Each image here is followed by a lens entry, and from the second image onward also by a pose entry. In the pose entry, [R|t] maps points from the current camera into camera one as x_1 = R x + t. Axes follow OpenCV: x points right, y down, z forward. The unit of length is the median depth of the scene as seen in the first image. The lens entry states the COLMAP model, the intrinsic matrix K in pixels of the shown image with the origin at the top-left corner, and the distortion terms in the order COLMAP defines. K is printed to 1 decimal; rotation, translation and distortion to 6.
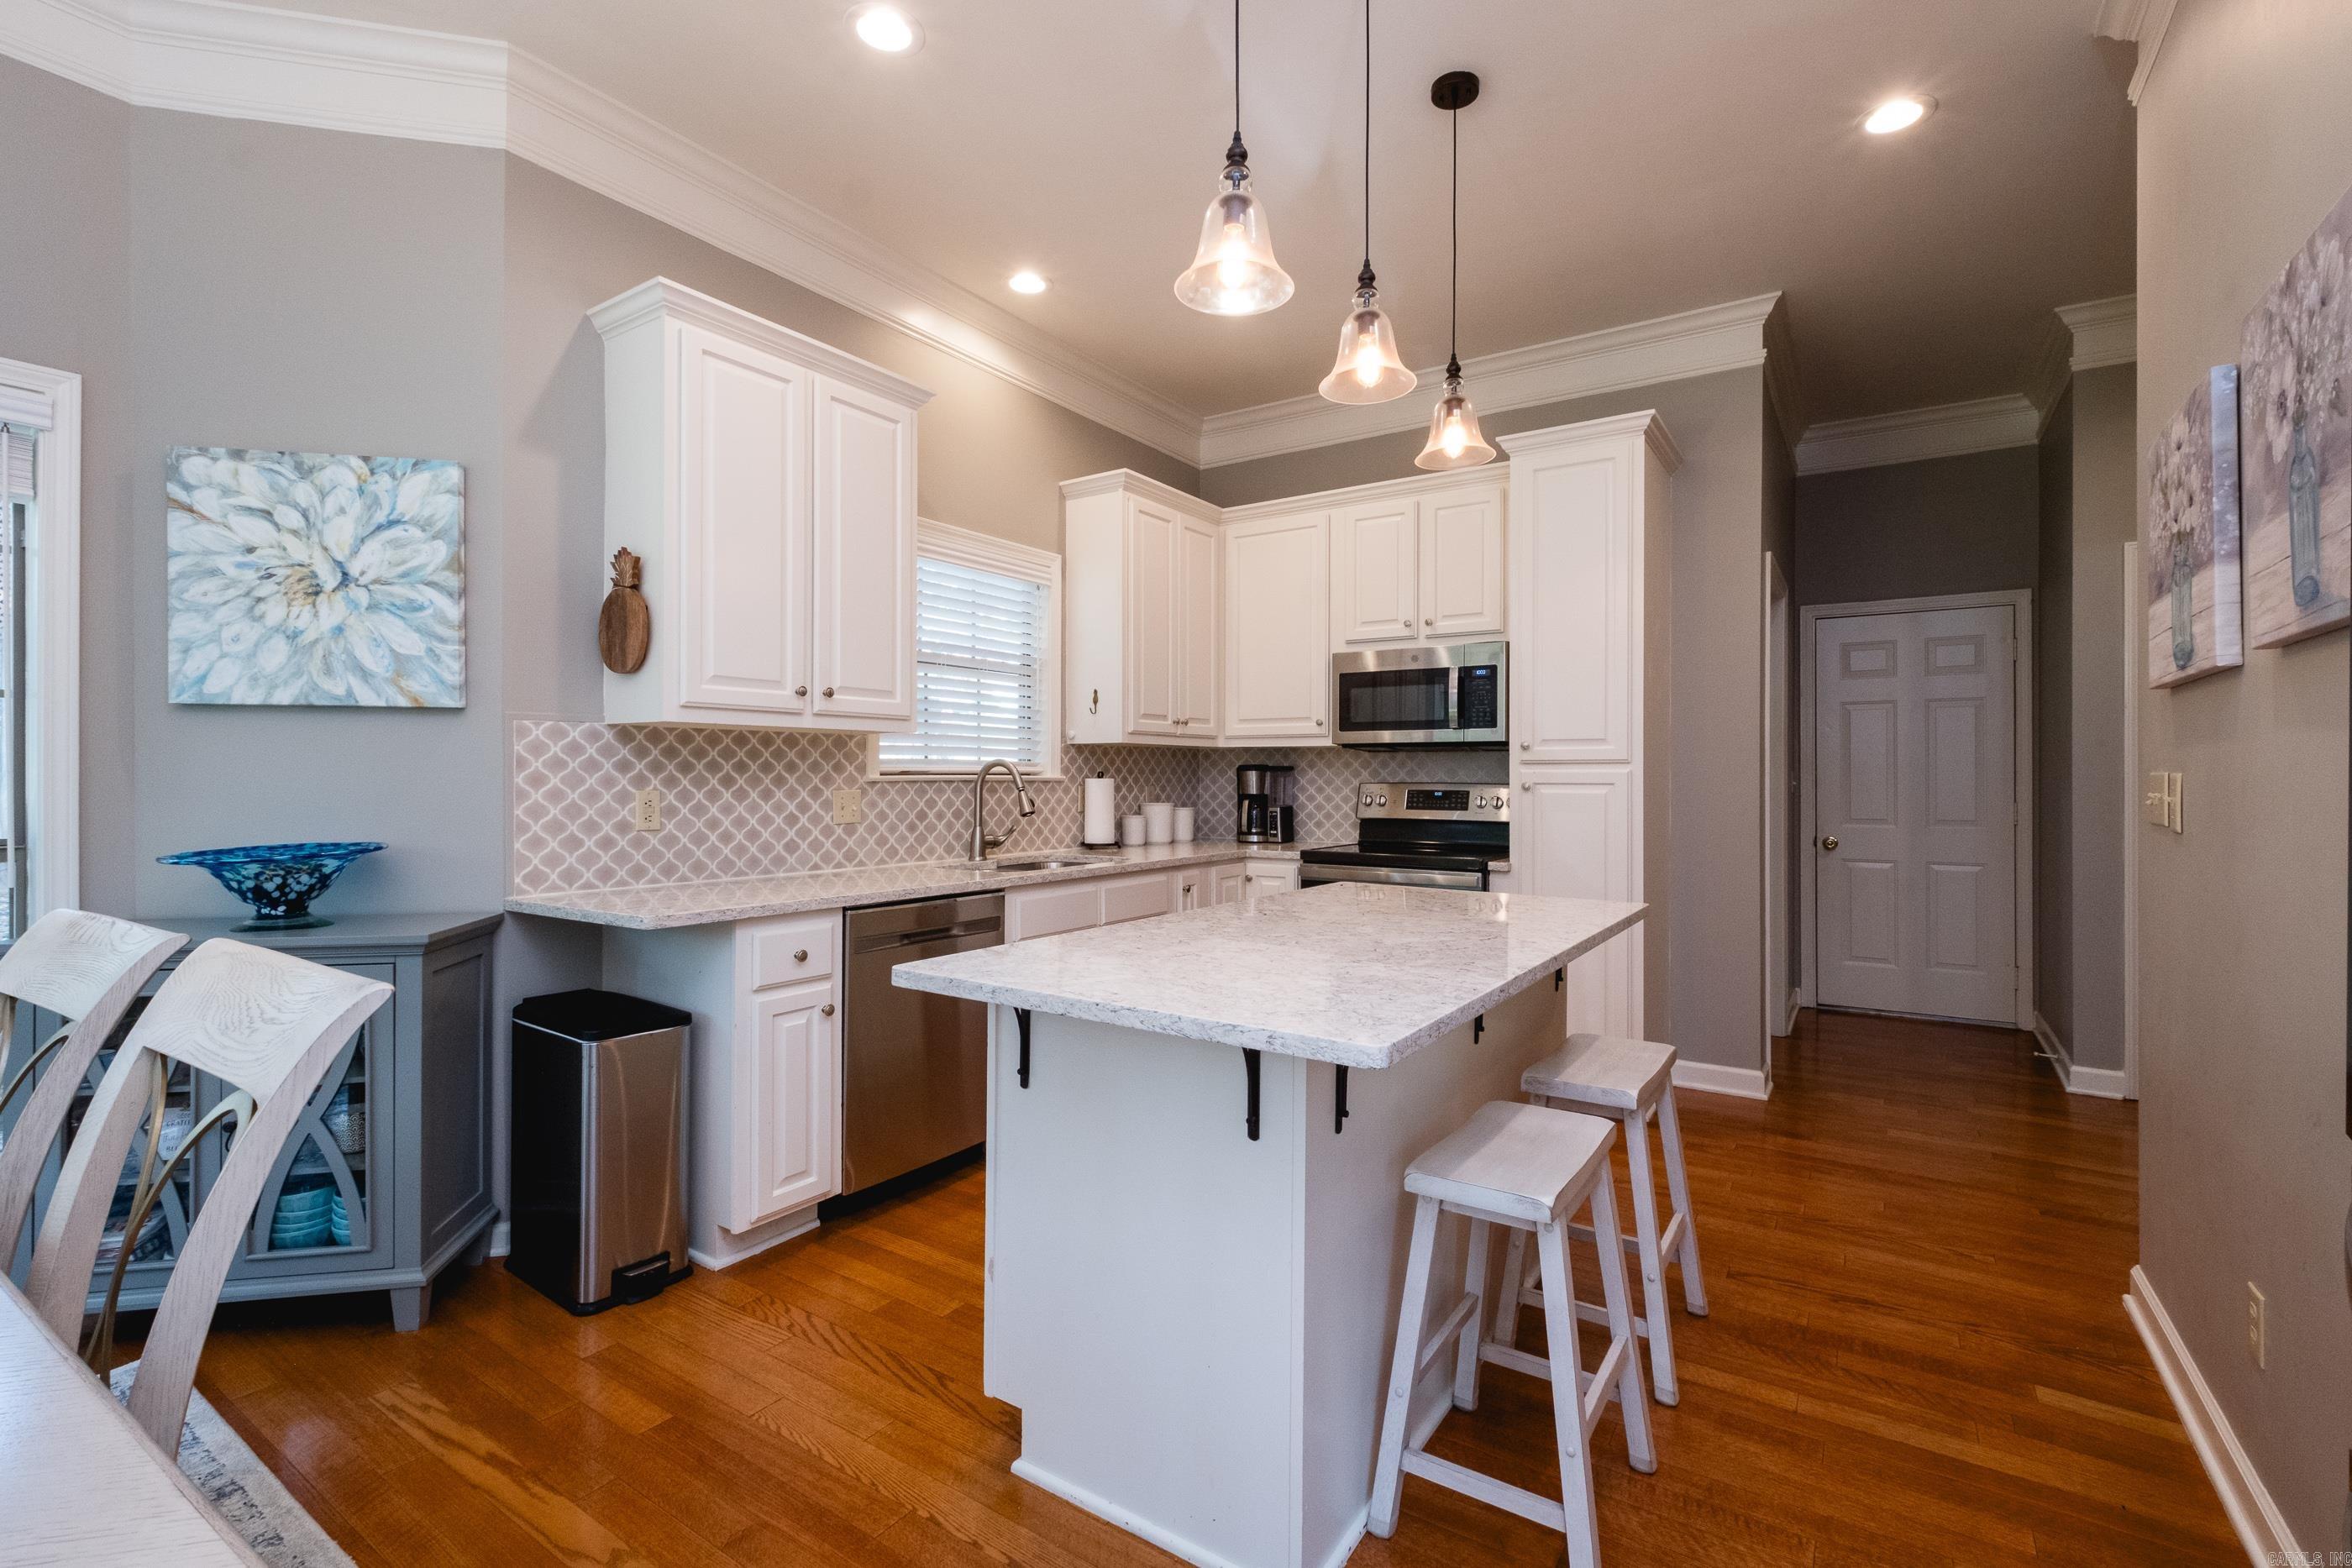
lens RADIAL K [[1019.1, 0, 1164.8], [0, 1019.1, 781.4], [0, 0, 1]] dist [0.006991, -0.004618]
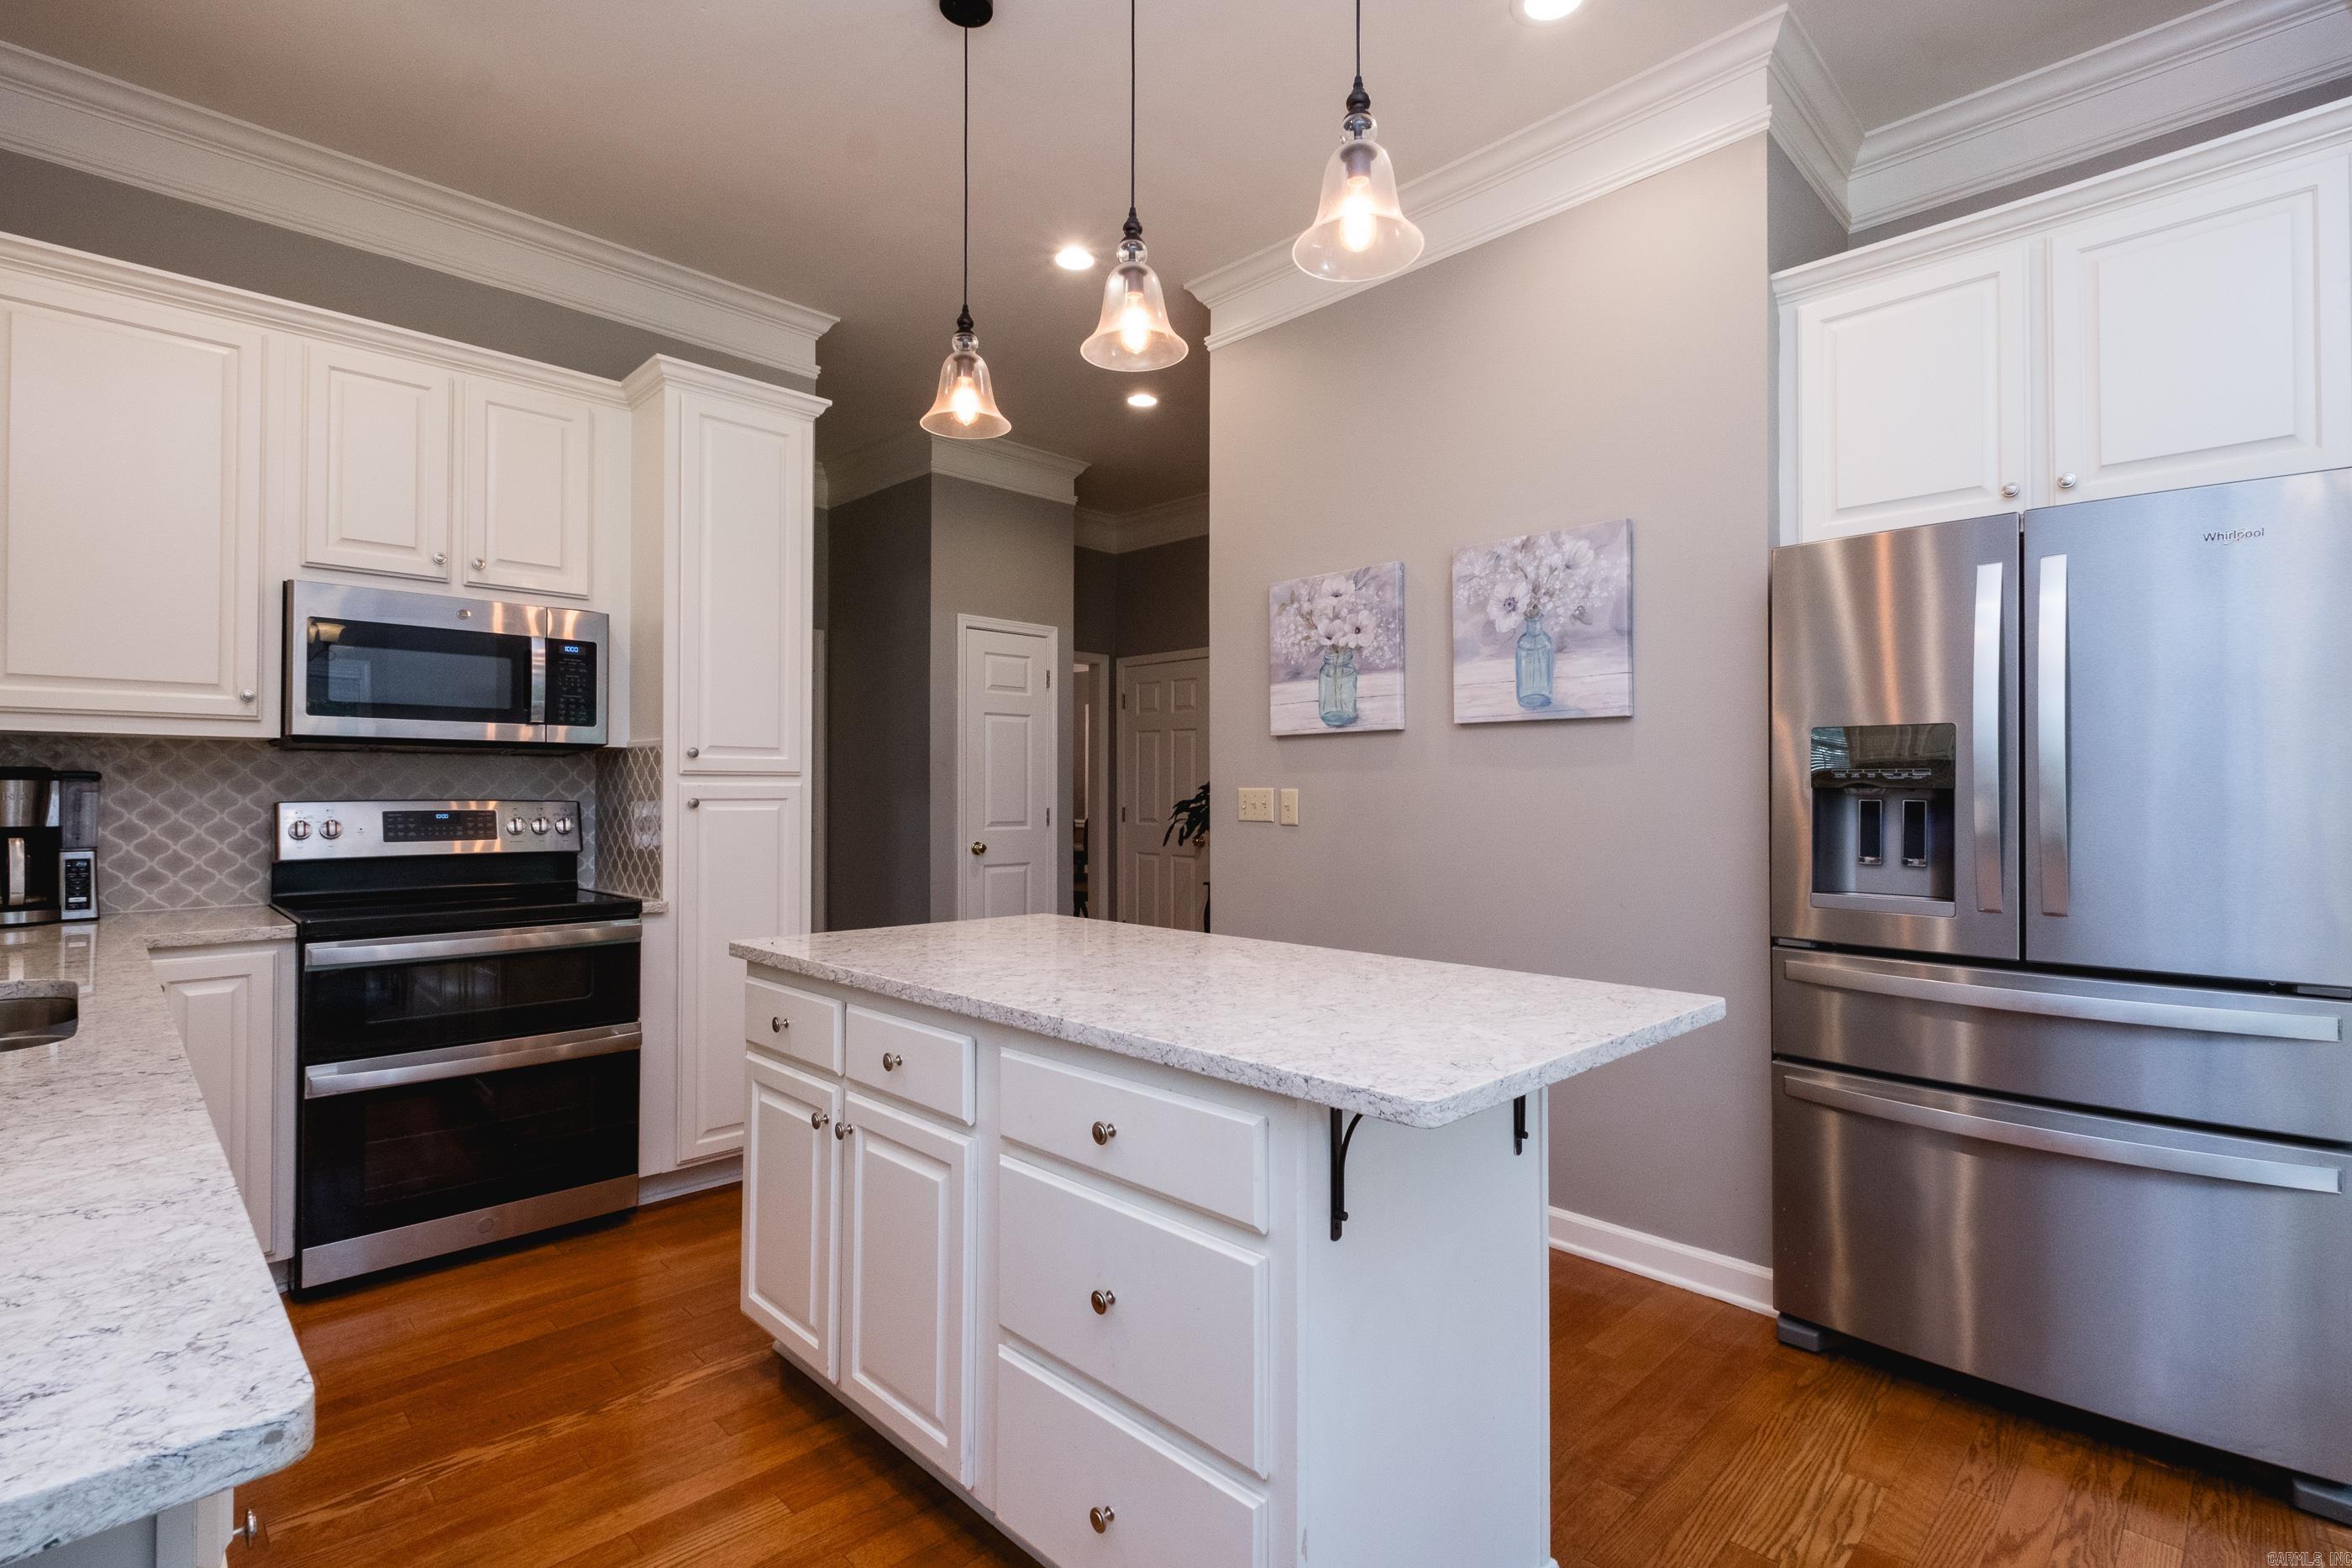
lens RADIAL K [[1128.2, 0, 1170.7], [0, 1128.2, 773.1], [0, 0, 1]] dist [-0.019411, -0.000654]
pose [[0.187458, 0.012294, 0.982196, -0.428243], [0.004082, 0.999903, -0.013295, -0.005448], [-0.982264, 0.006501, 0.187390, 0.452532]]
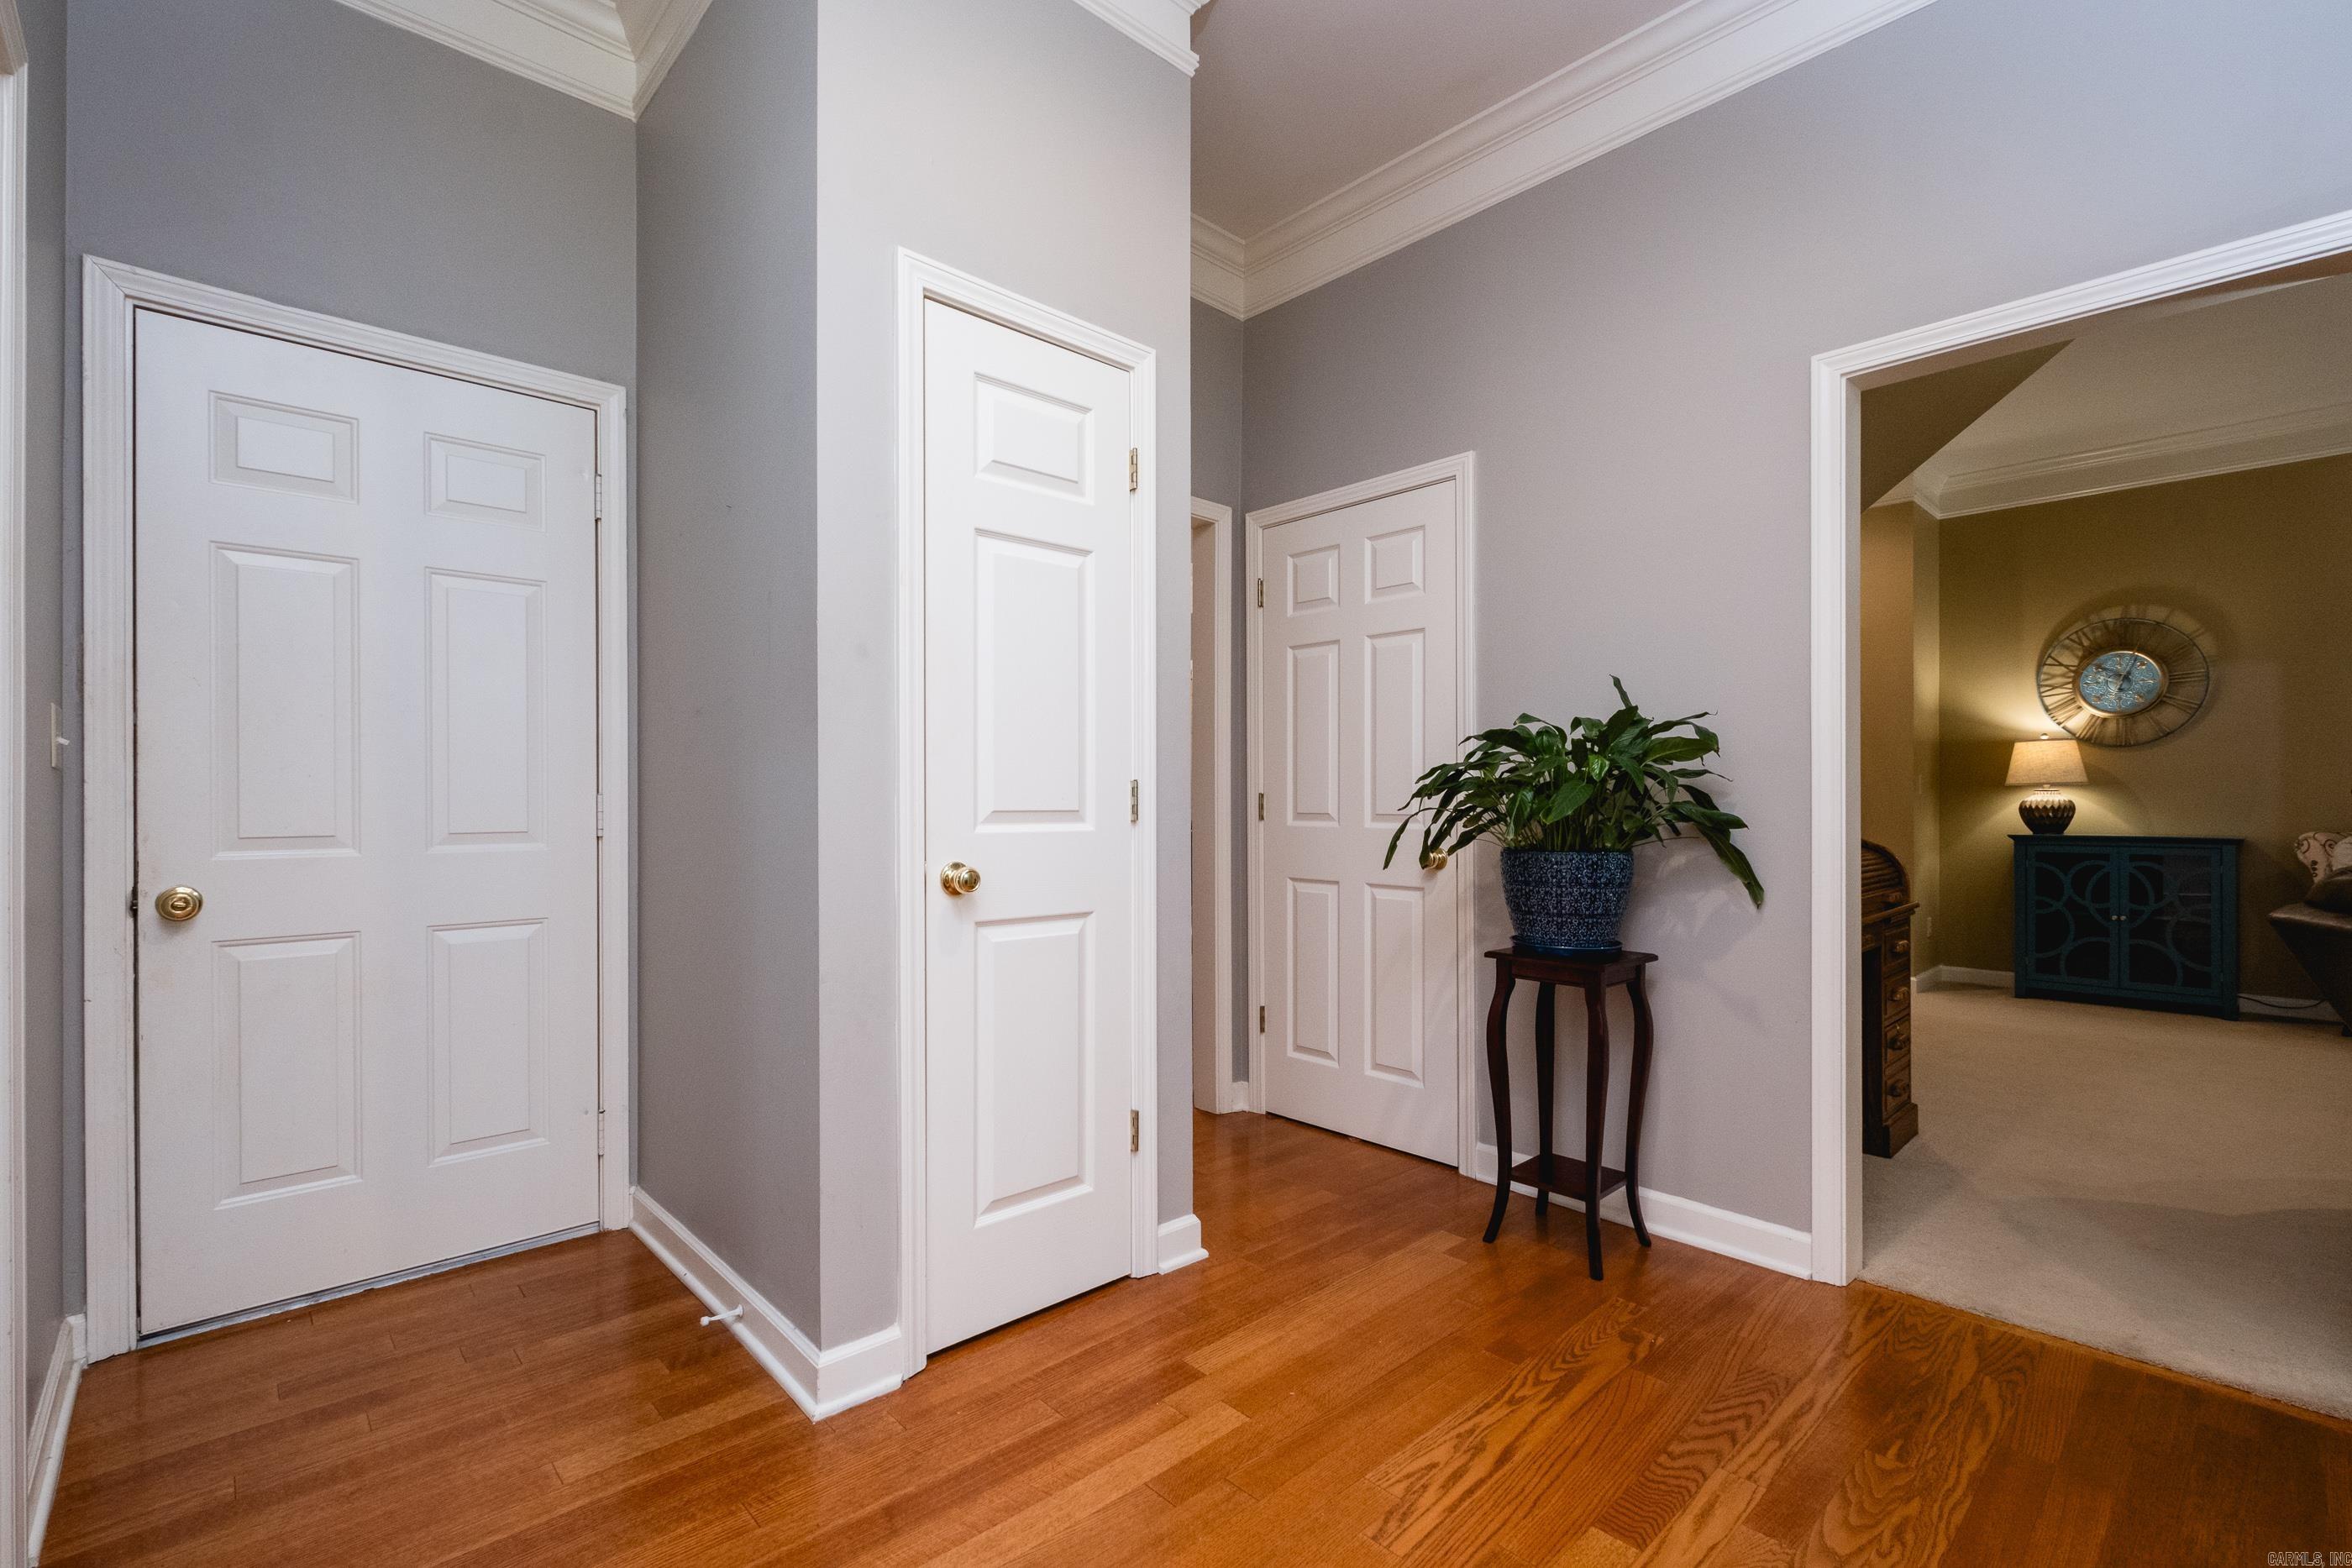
lens RADIAL K [[1019.1, 0, 1174.3], [0, 1019.1, 800.7], [0, 0, 1]] dist [0.006991, -0.004618]
pose [[0.205289, 0.004504, 0.978691, 0.484195], [0.004153, 0.999976, -0.005473, 0.035653], [-0.978693, 0.005188, 0.205265, 0.762319]]
